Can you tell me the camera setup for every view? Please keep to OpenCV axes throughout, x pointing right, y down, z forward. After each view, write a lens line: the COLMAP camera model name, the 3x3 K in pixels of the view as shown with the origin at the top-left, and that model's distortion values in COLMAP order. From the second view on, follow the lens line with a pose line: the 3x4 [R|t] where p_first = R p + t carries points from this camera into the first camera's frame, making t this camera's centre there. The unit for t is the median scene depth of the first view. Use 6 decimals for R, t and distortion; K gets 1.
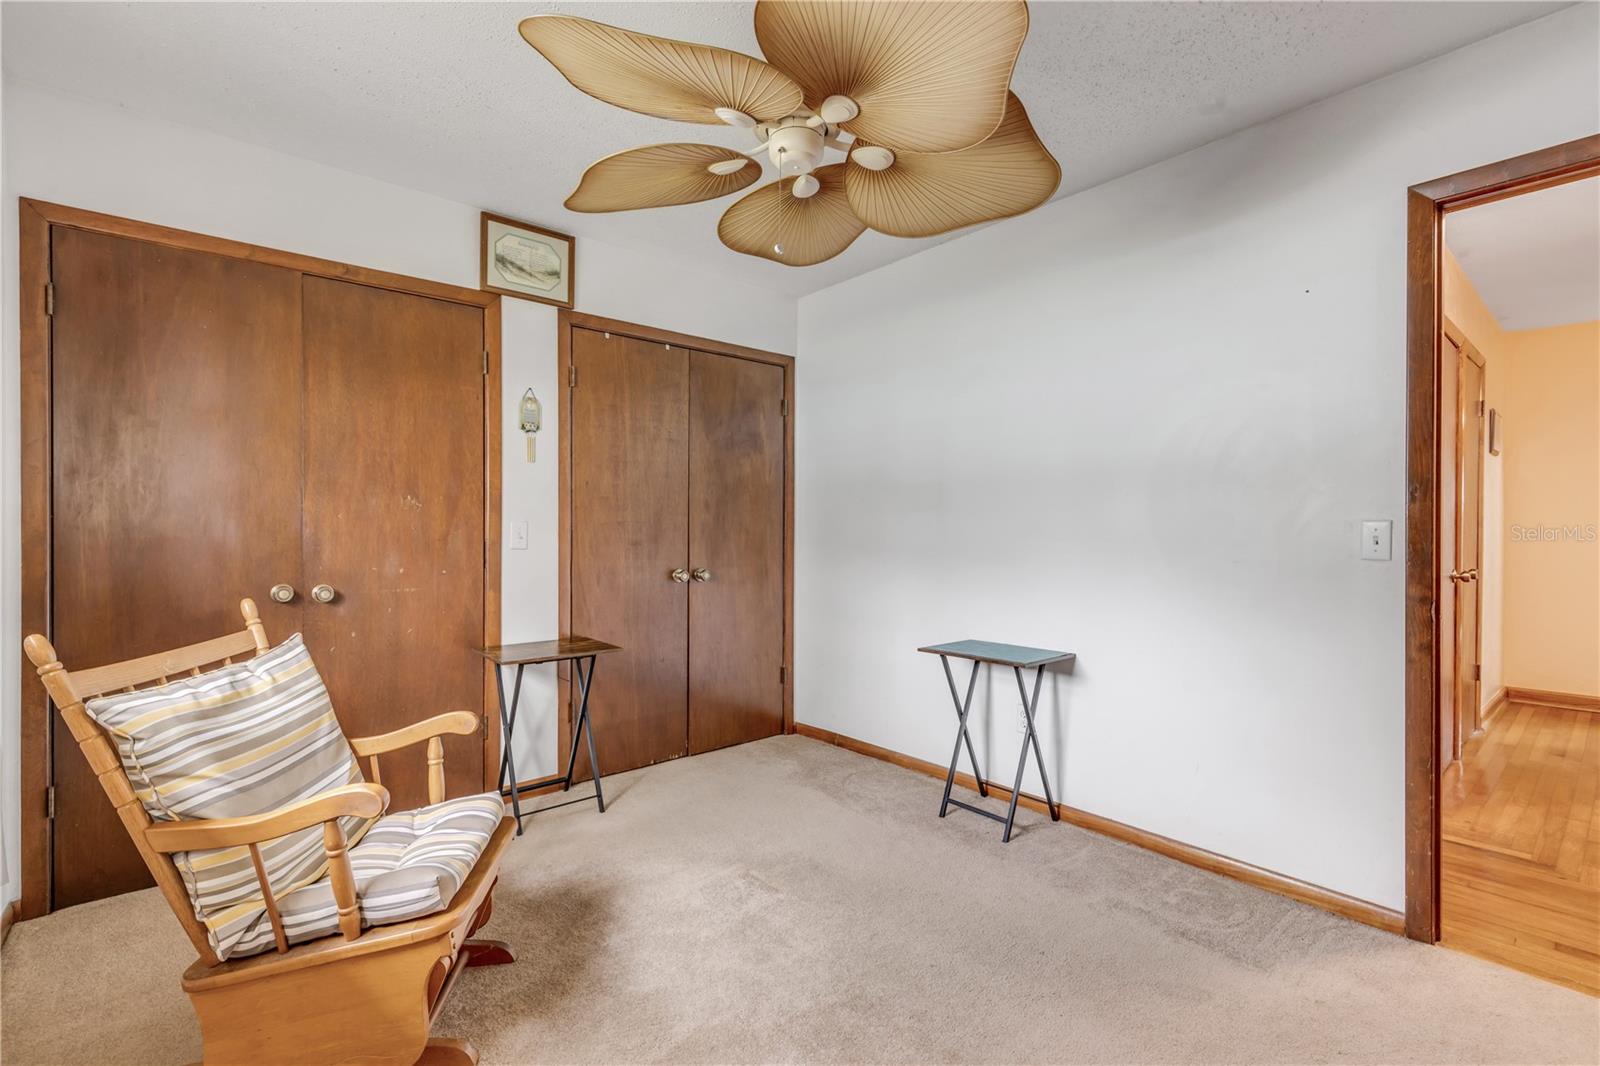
lens RADIAL K [[724.7, 0, 797.7], [0, 724.7, 527.9], [0, 0, 1]] dist [0.001219, -0.000282]
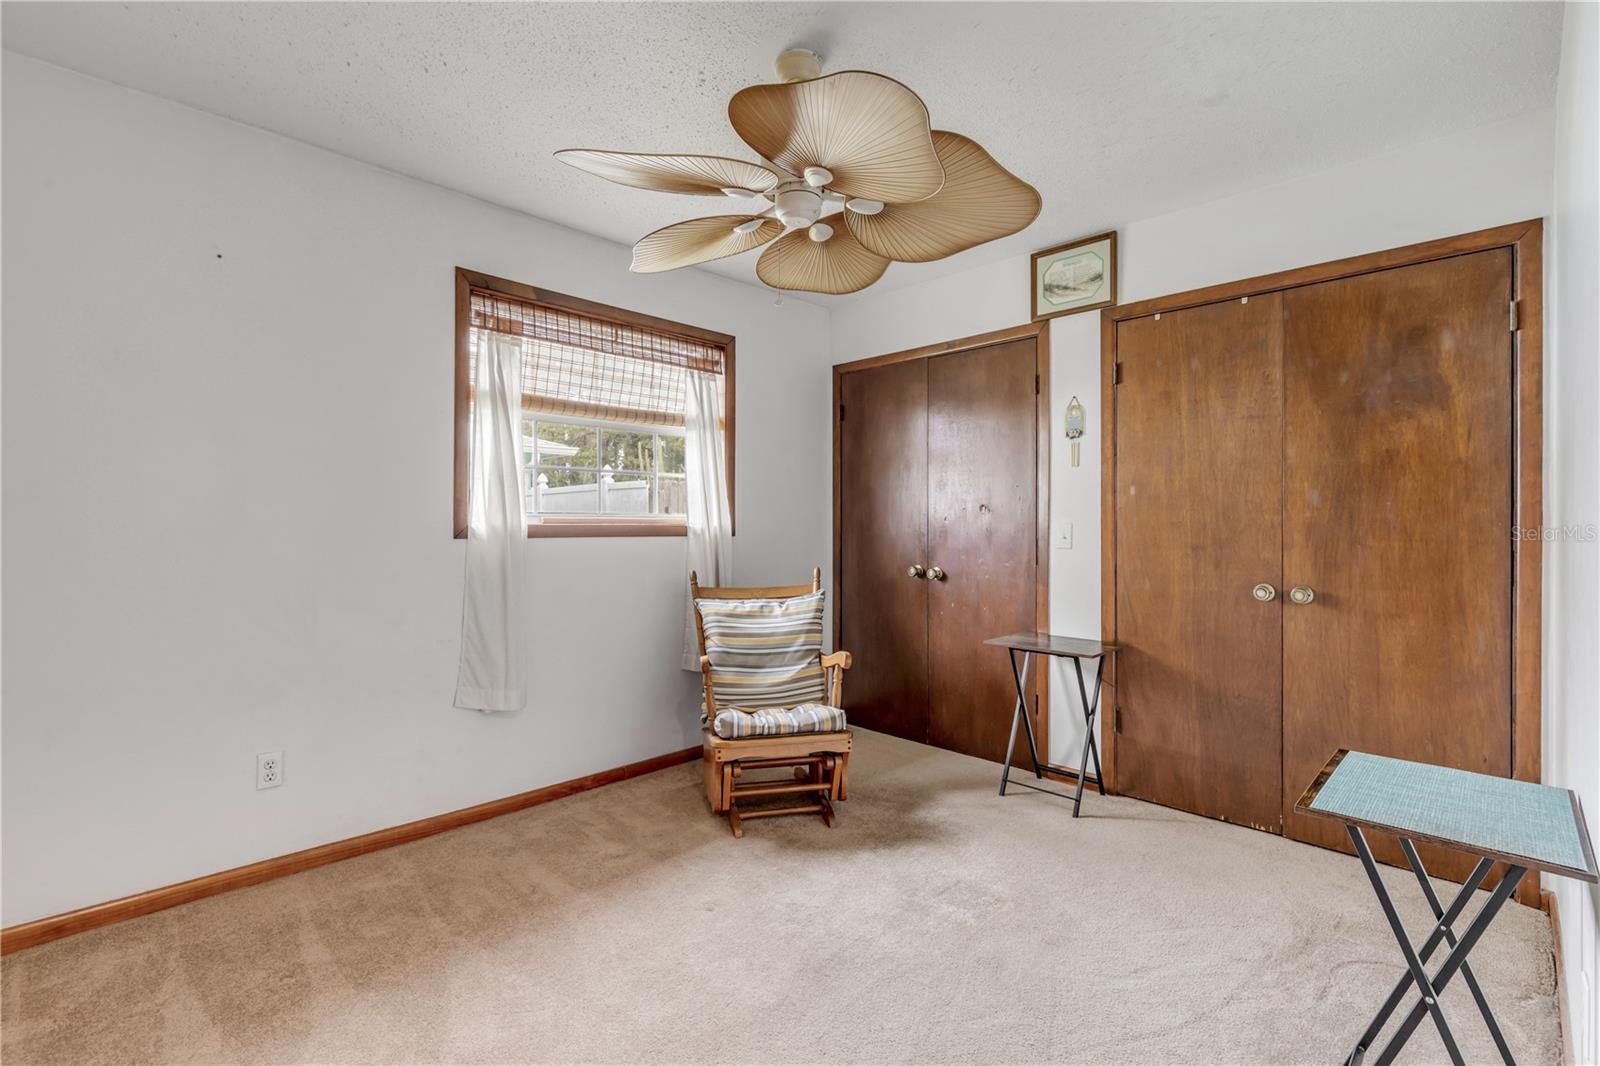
lens RADIAL K [[724.7, 0, 798.0], [0, 724.7, 531.7], [0, 0, 1]] dist [0.001219, -0.000282]
pose [[0.054997, 0.006162, -0.998467, 0.647304], [-0.005101, 0.999970, 0.005891, -0.001003], [0.998473, 0.004769, 0.055027, 0.528841]]
